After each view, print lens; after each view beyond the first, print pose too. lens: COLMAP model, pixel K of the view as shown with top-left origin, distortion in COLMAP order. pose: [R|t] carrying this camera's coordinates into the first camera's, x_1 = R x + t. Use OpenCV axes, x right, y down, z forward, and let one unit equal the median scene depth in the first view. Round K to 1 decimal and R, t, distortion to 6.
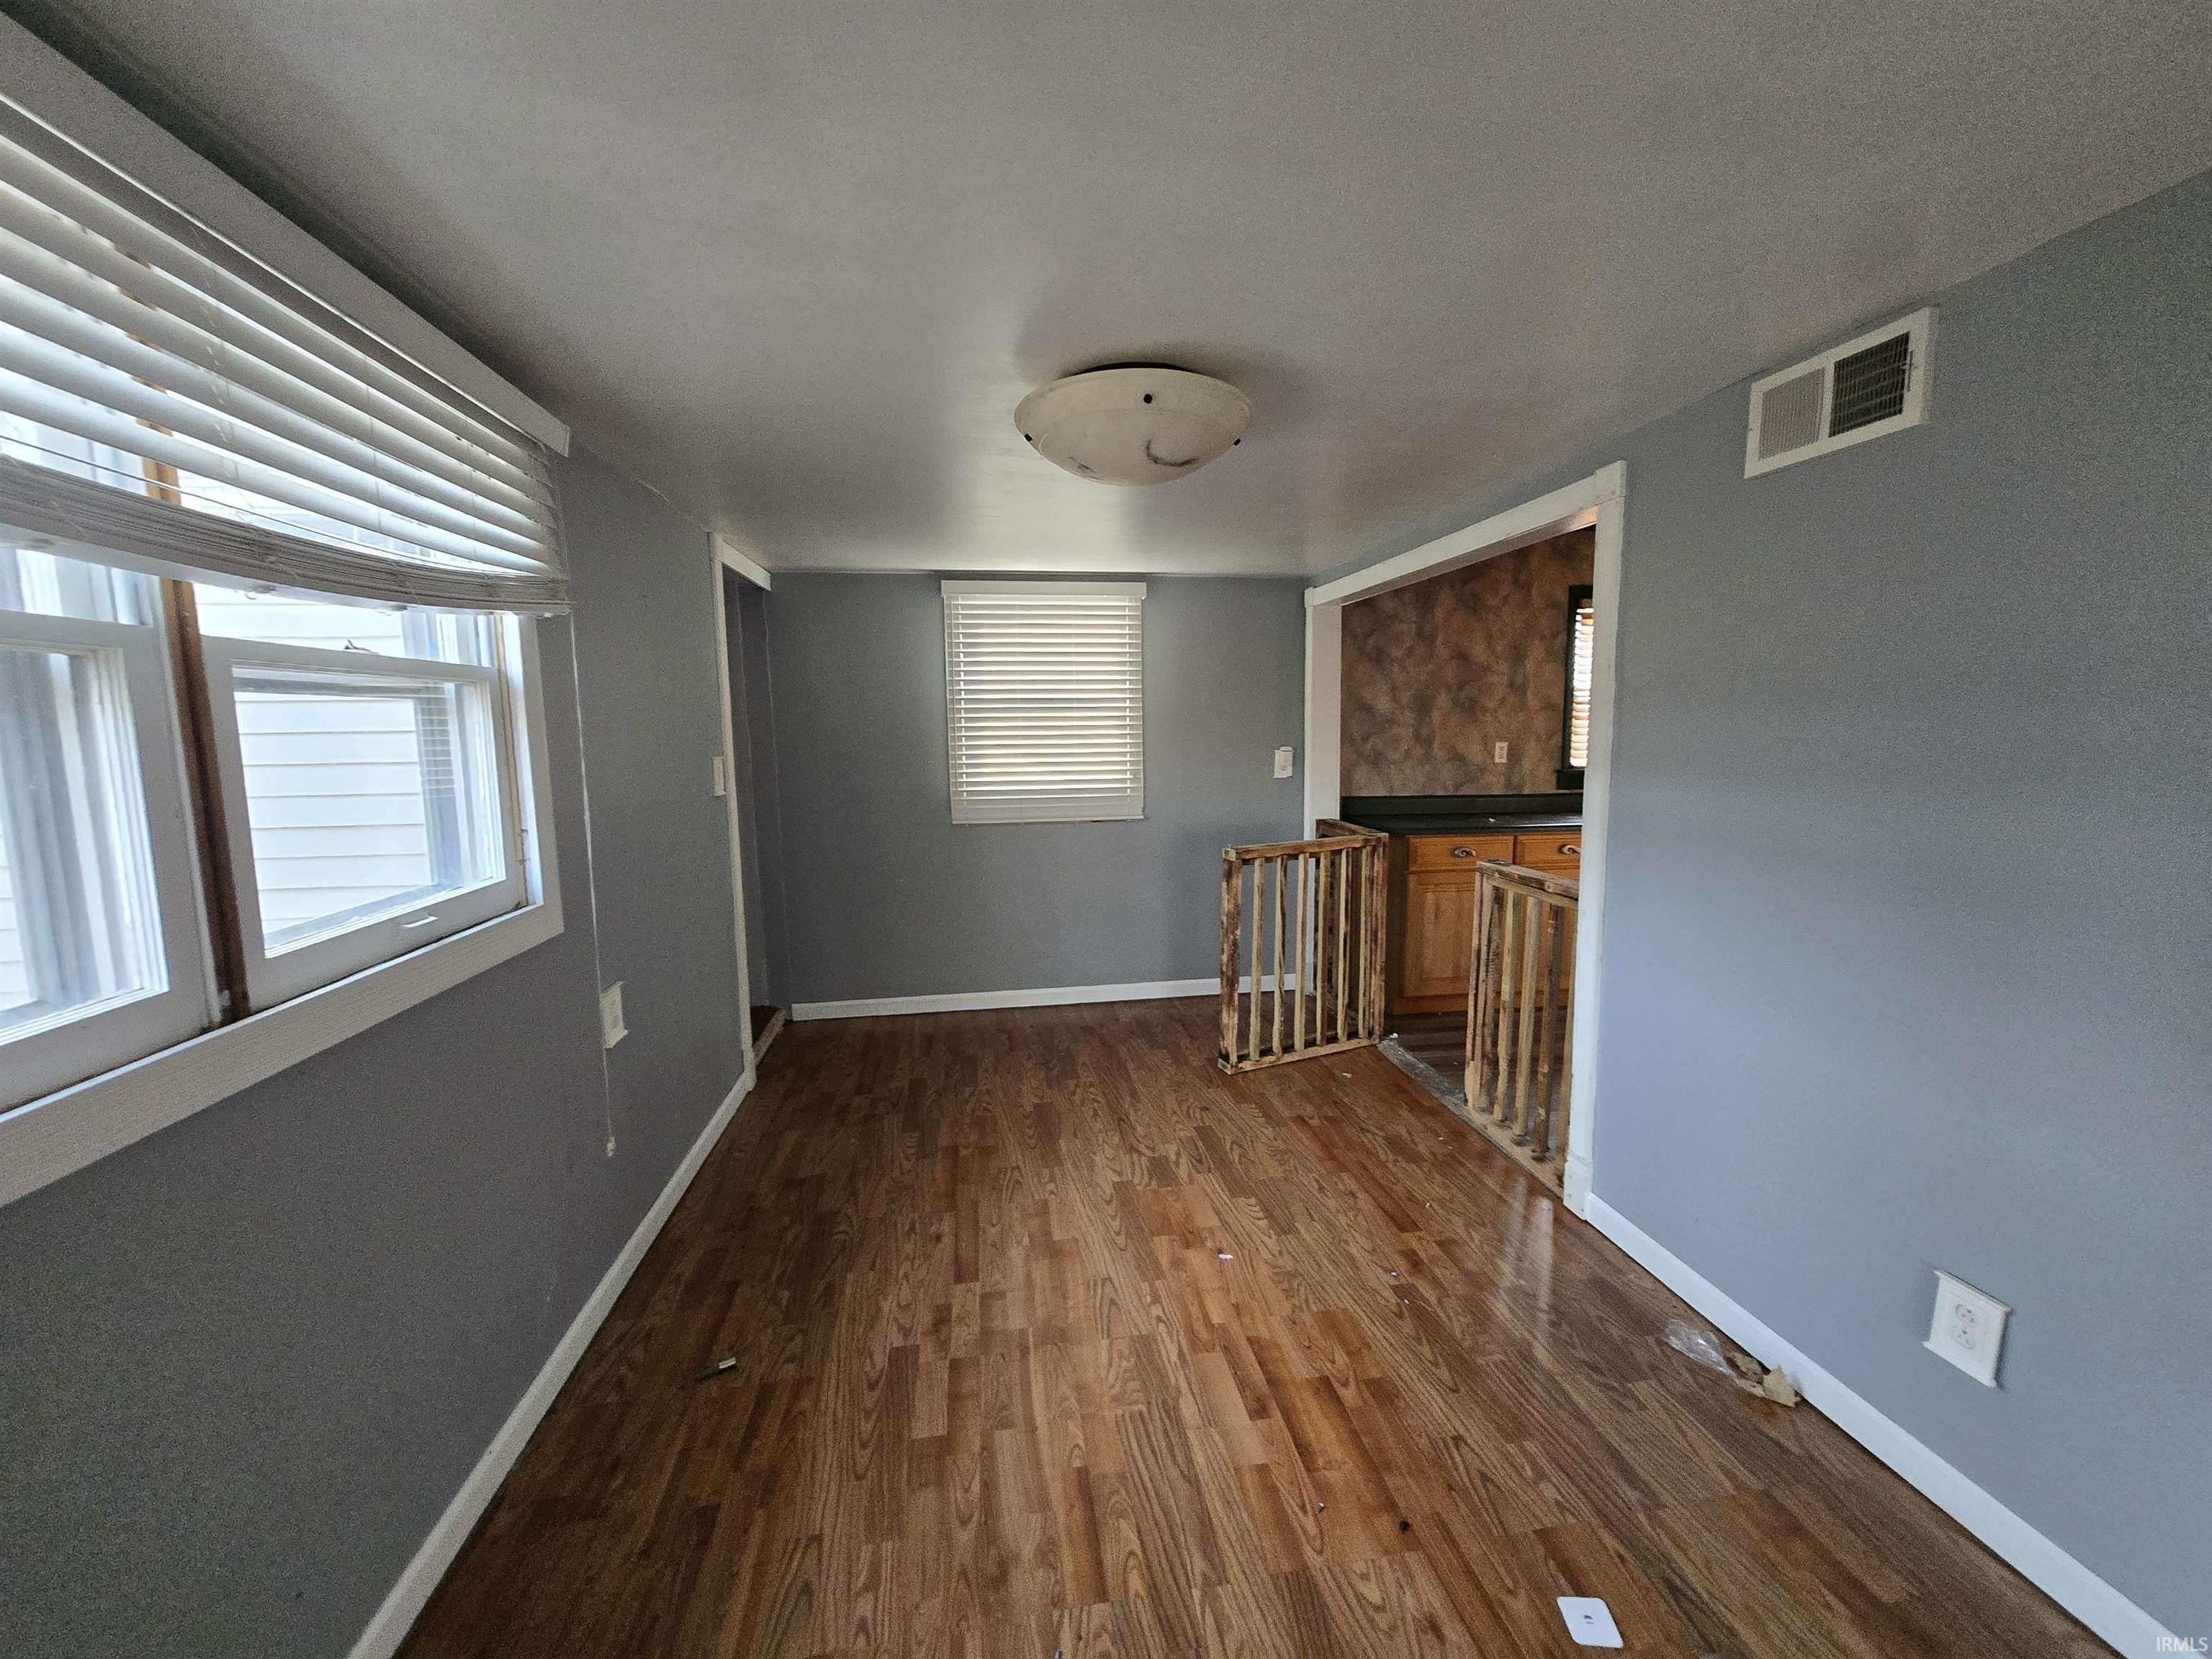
lens RADIAL K [[873.7, 0, 1106.2], [0, 873.7, 829.3], [0, 0, 1]] dist [-0.000398, -0.000159]
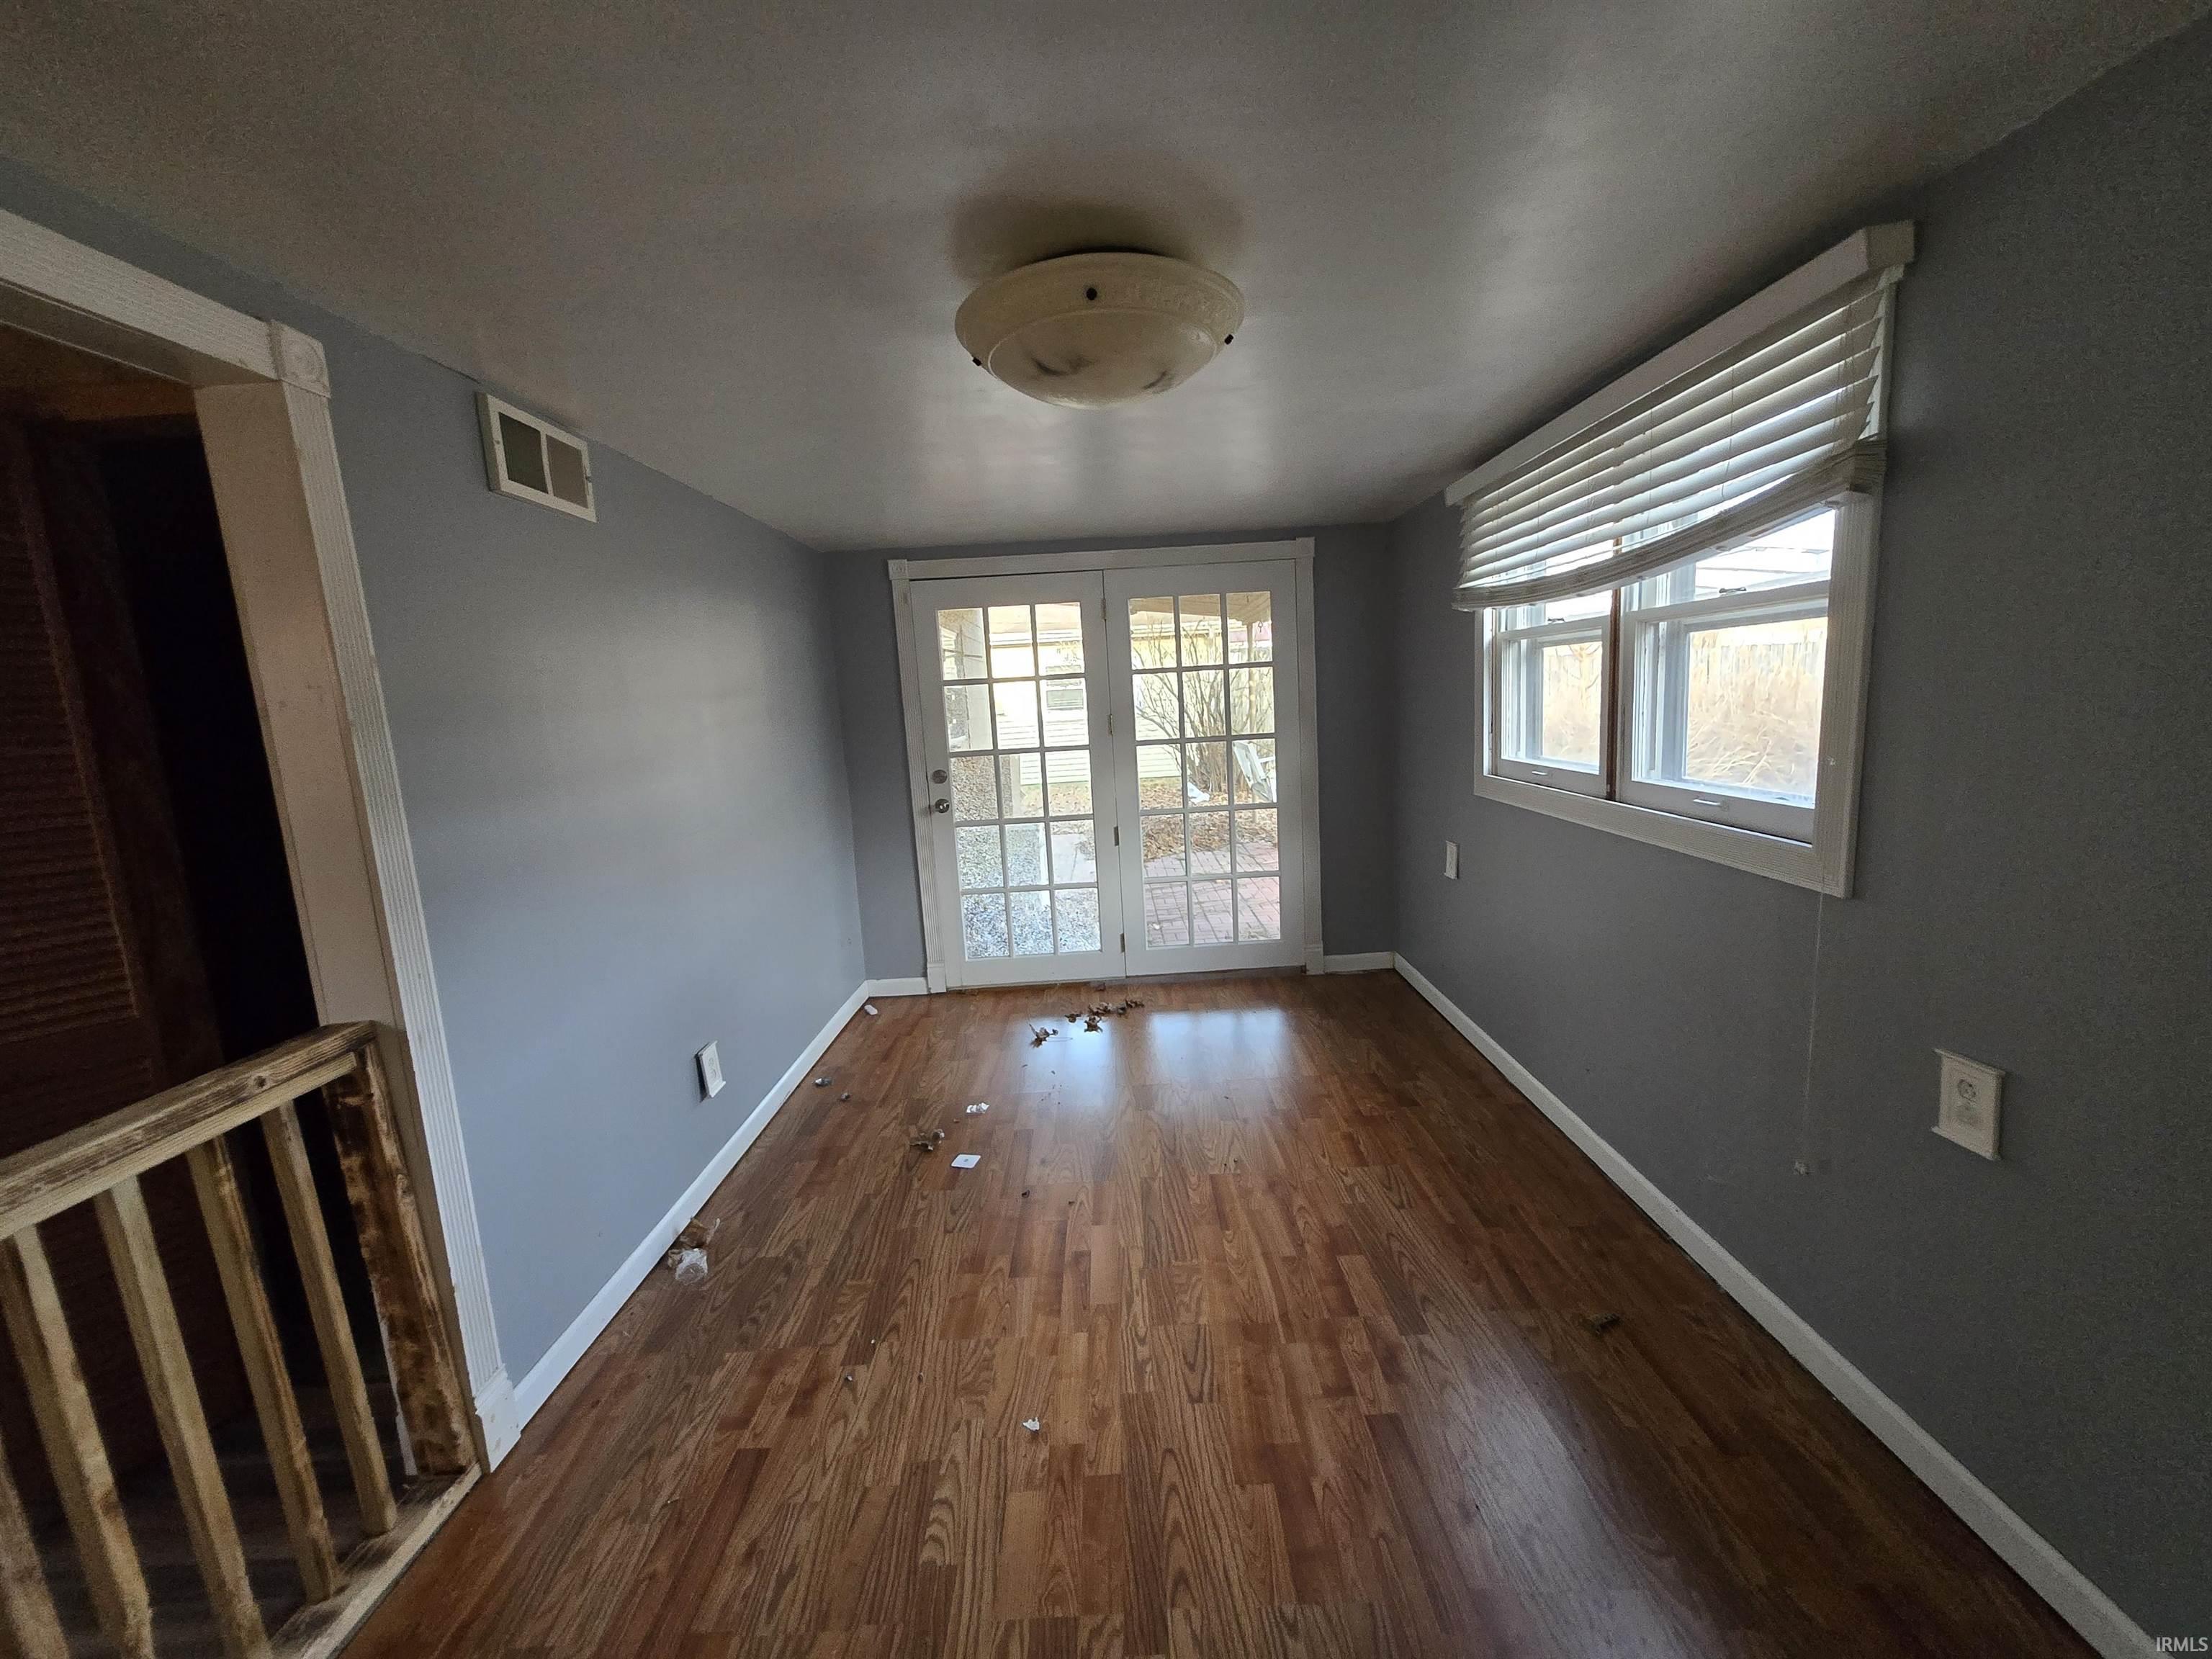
lens RADIAL K [[873.7, 0, 1110.9], [0, 873.7, 827.1], [0, 0, 1]] dist [-0.000398, -0.000159]
pose [[-0.986649, 0.049926, 0.155021, -0.076753], [0.090267, 0.959913, 0.265367, -0.208194], [-0.135557, 0.275817, -0.951603, 1.732924]]
